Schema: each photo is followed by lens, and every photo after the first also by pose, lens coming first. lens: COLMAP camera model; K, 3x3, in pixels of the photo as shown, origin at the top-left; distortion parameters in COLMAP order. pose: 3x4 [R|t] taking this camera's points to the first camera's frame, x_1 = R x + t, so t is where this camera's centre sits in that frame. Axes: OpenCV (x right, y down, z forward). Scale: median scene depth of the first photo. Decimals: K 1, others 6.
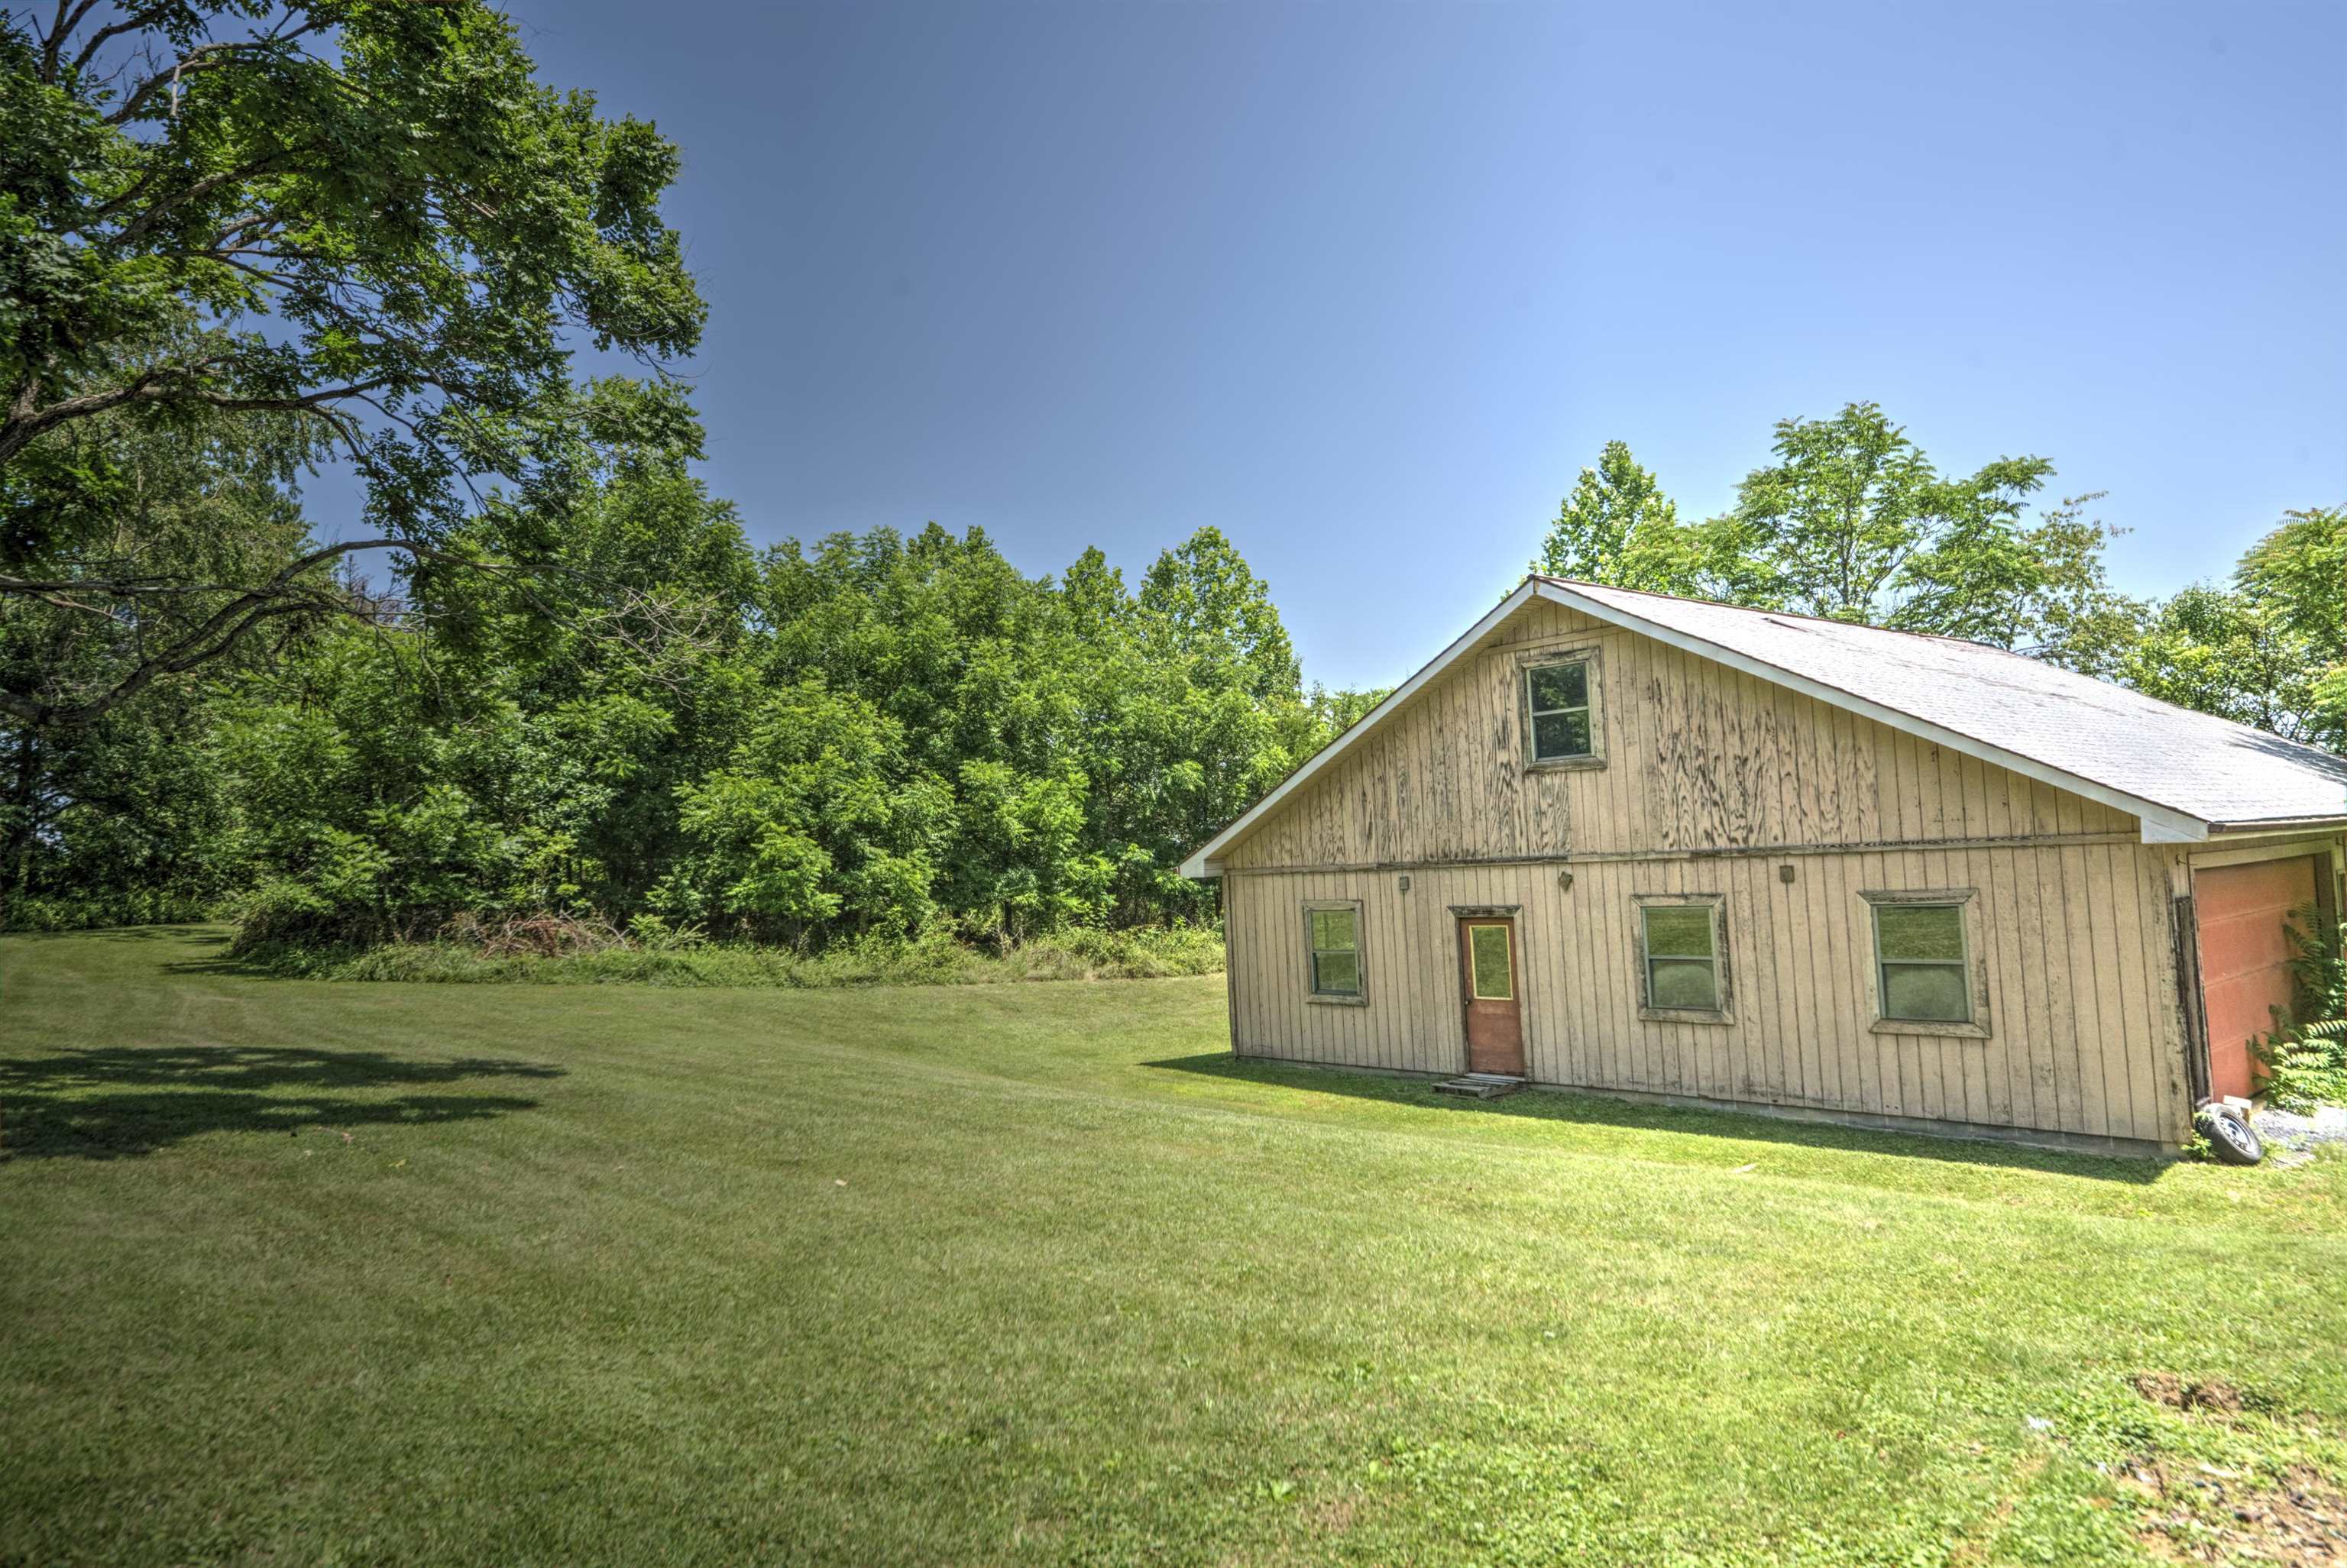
lens RADIAL K [[1496.5, 0, 1165.1], [0, 1496.5, 784.8], [0, 0, 1]] dist [0.047511, -0.022069]
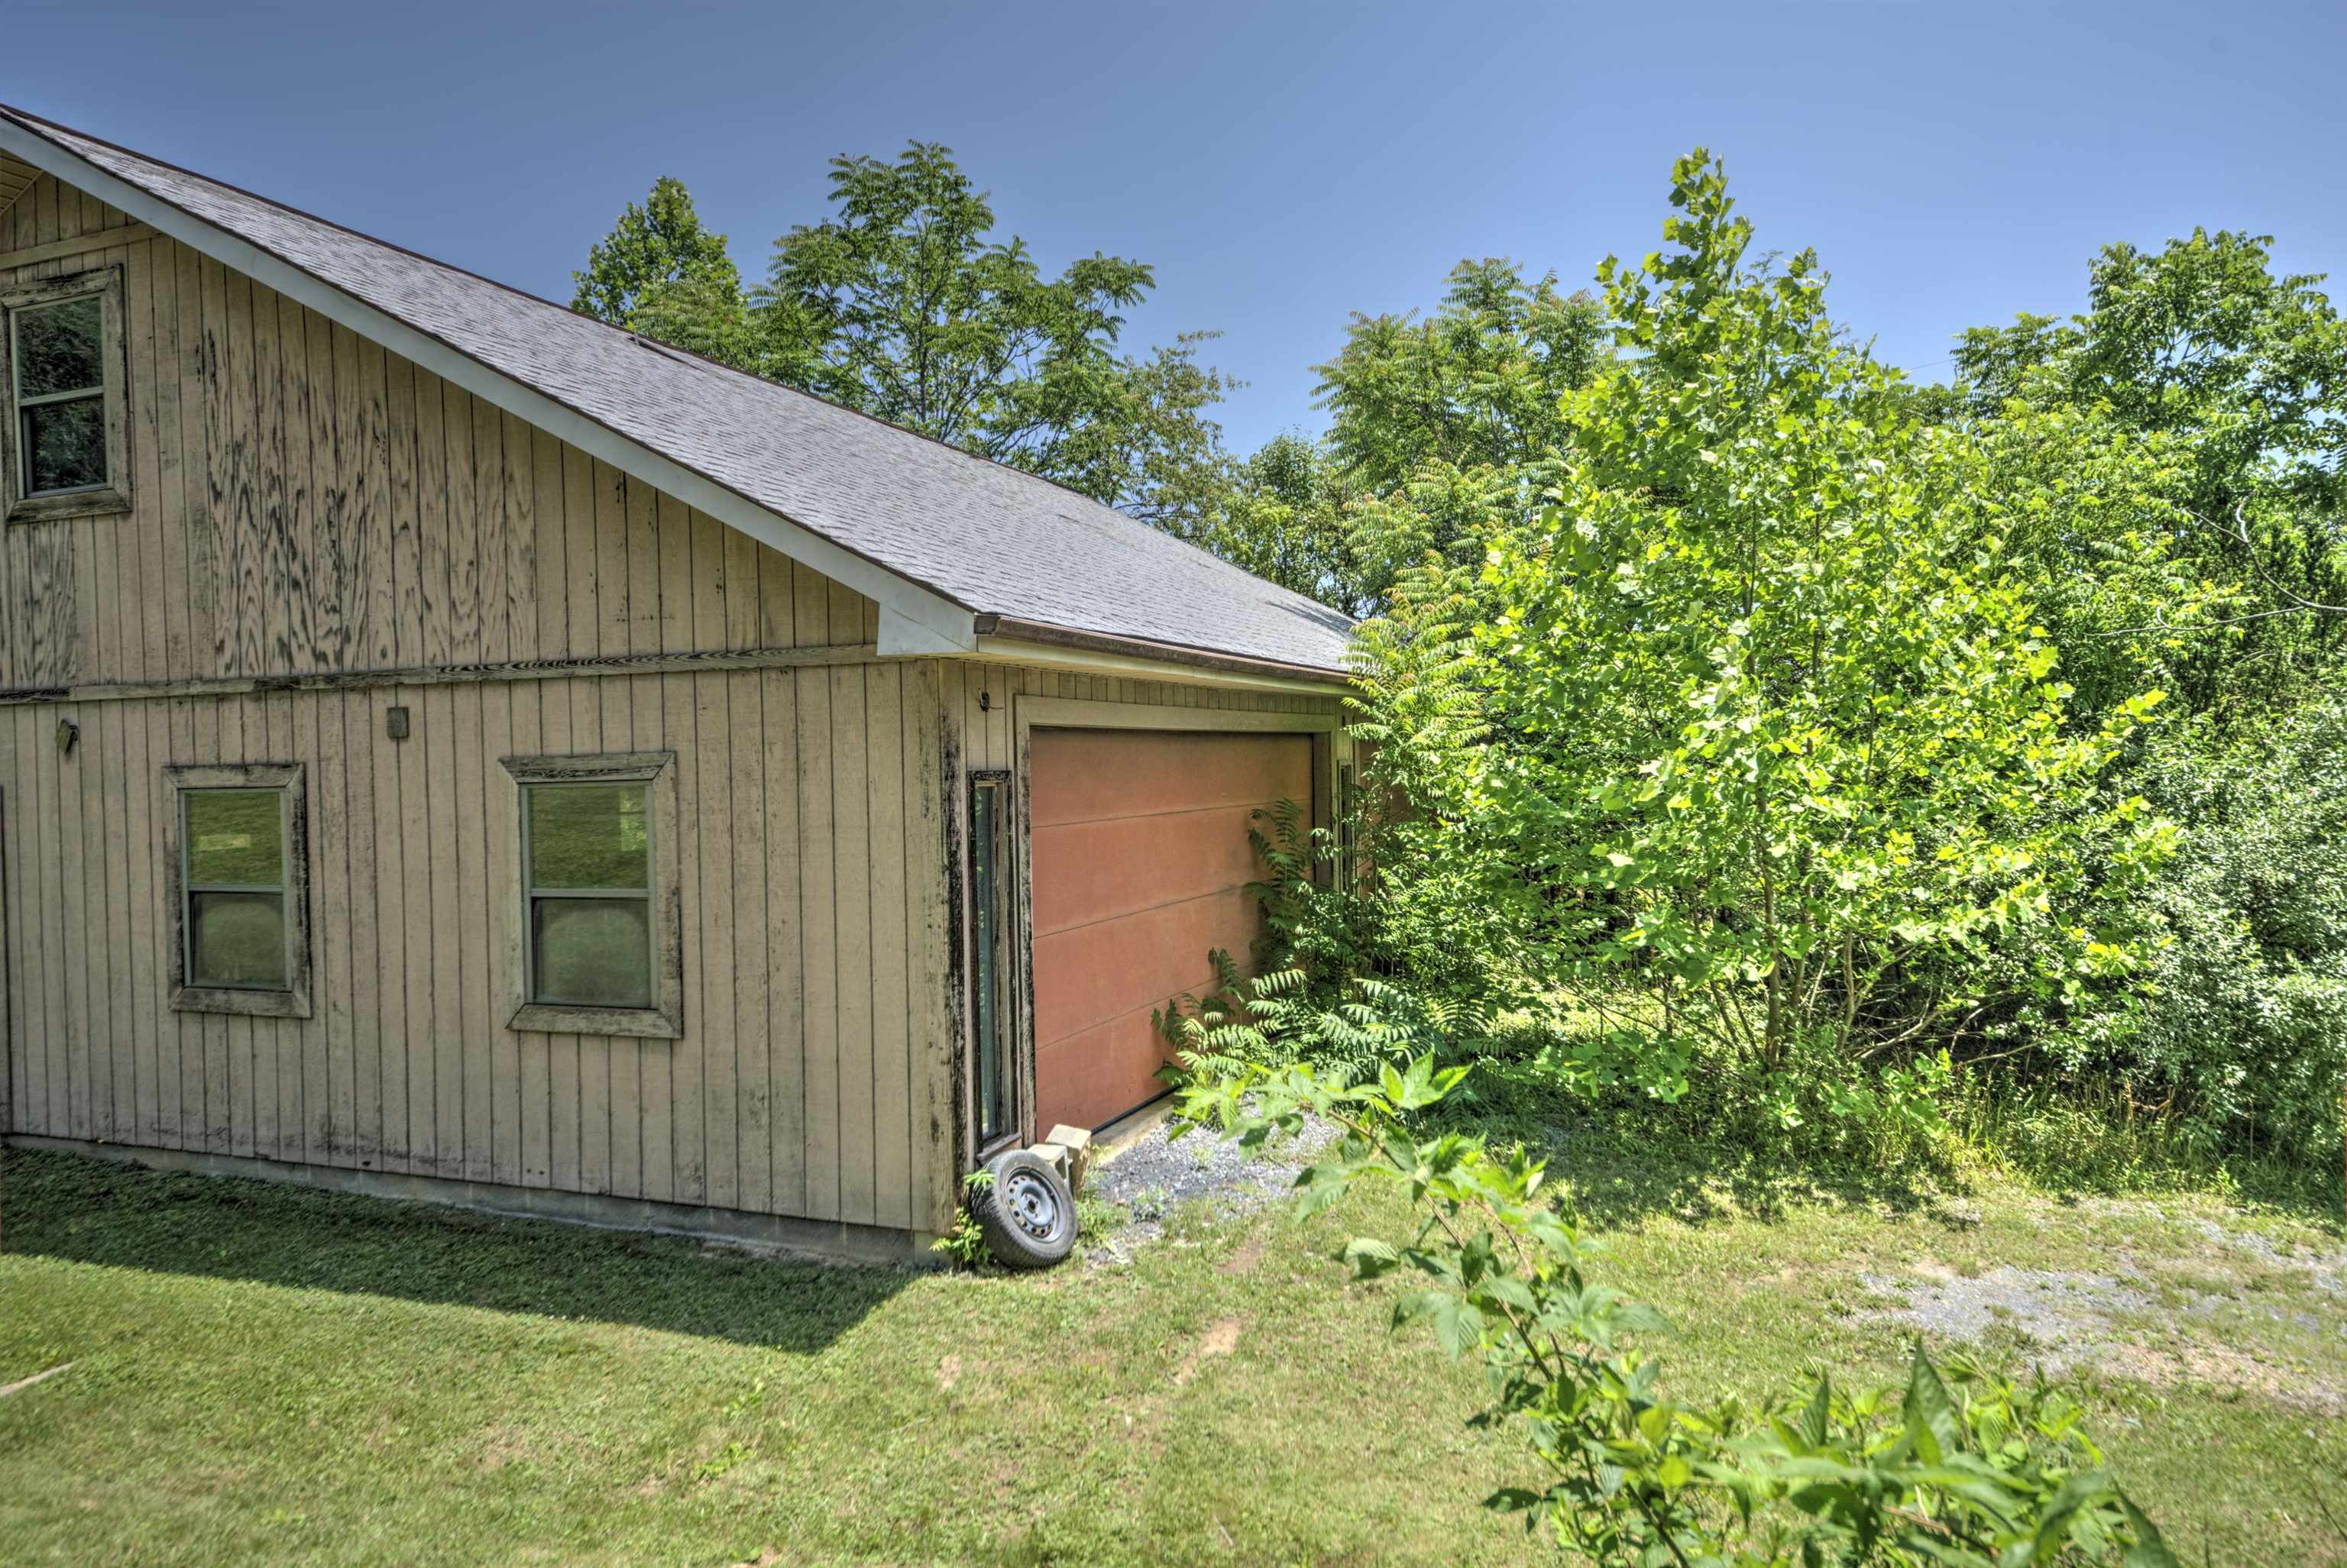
lens RADIAL K [[1496.5, 0, 1186.1], [0, 1496.5, 778.6], [0, 0, 1]] dist [0.047511, -0.022069]
pose [[0.900841, 0.027184, 0.433297, 0.417318], [-0.047819, 0.998178, 0.036794, 0.044751], [-0.431507, -0.053866, 0.900500, 0.409471]]
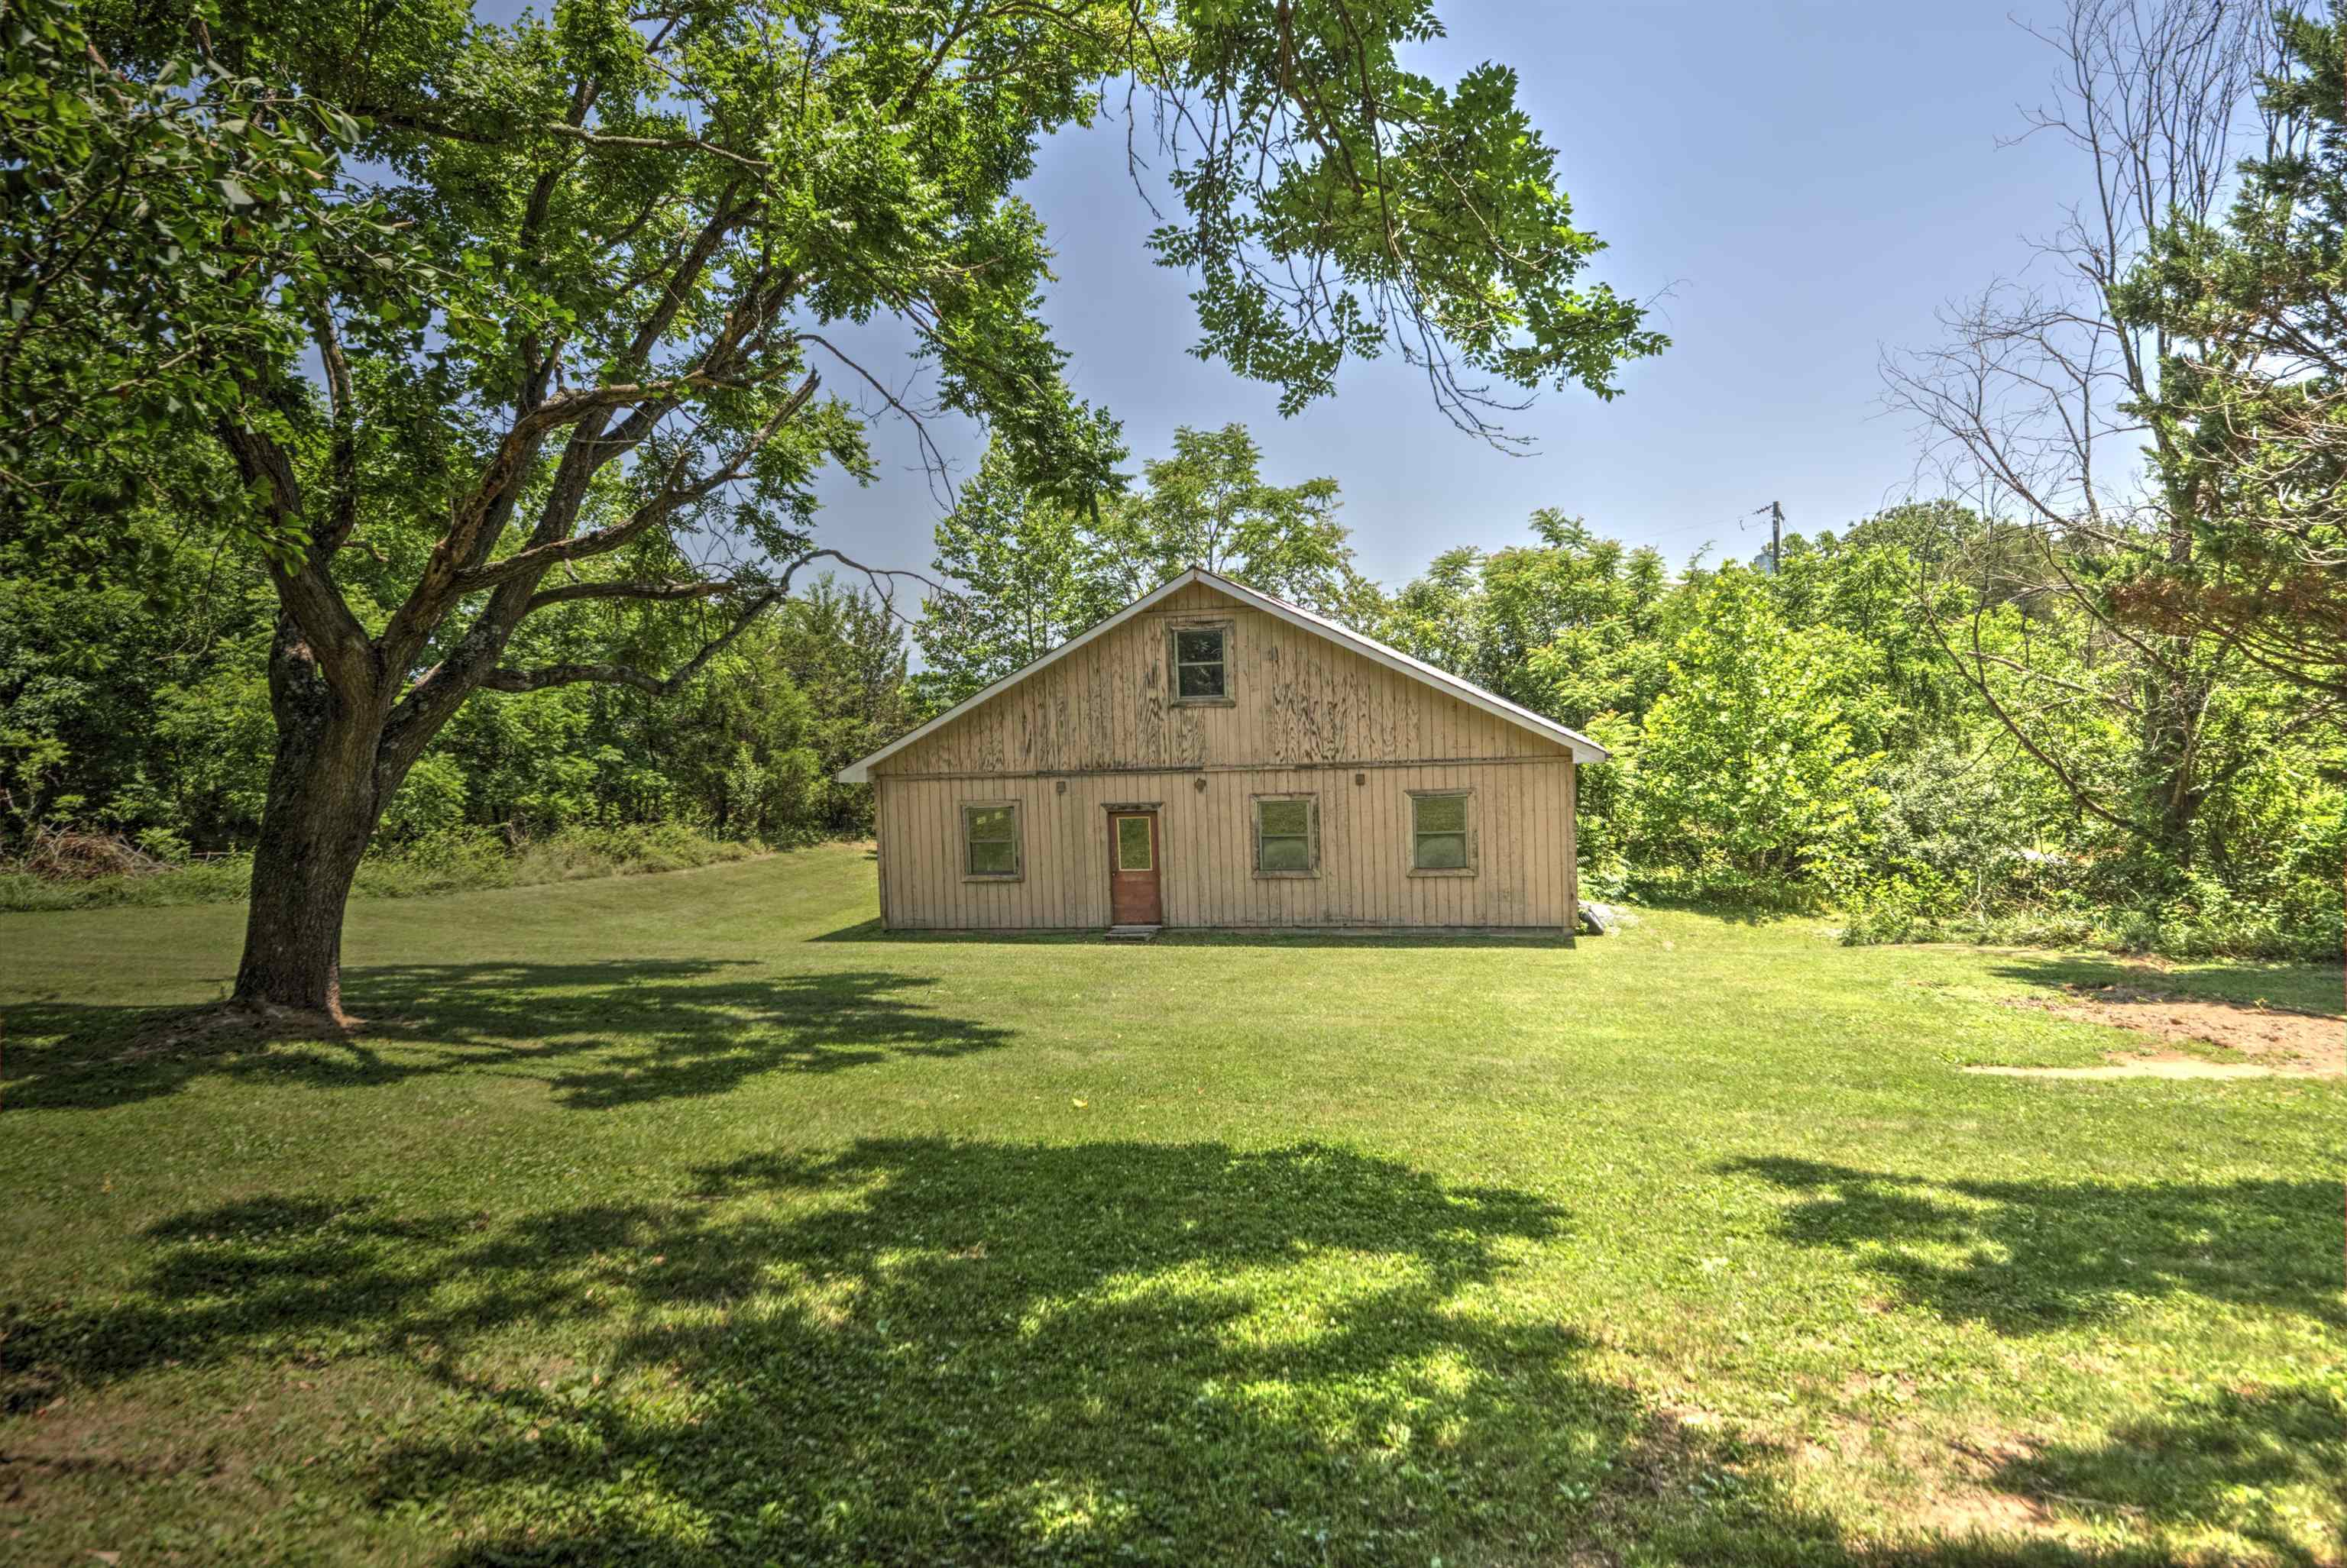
lens RADIAL K [[1496.5, 0, 1166.8], [0, 1496.5, 796.8], [0, 0, 1]] dist [0.047511, -0.022069]
pose [[0.813134, -0.019100, 0.581762, -0.628464], [-0.032617, 0.996396, 0.078301, -0.036425], [-0.581161, -0.082645, 0.809581, -0.132369]]
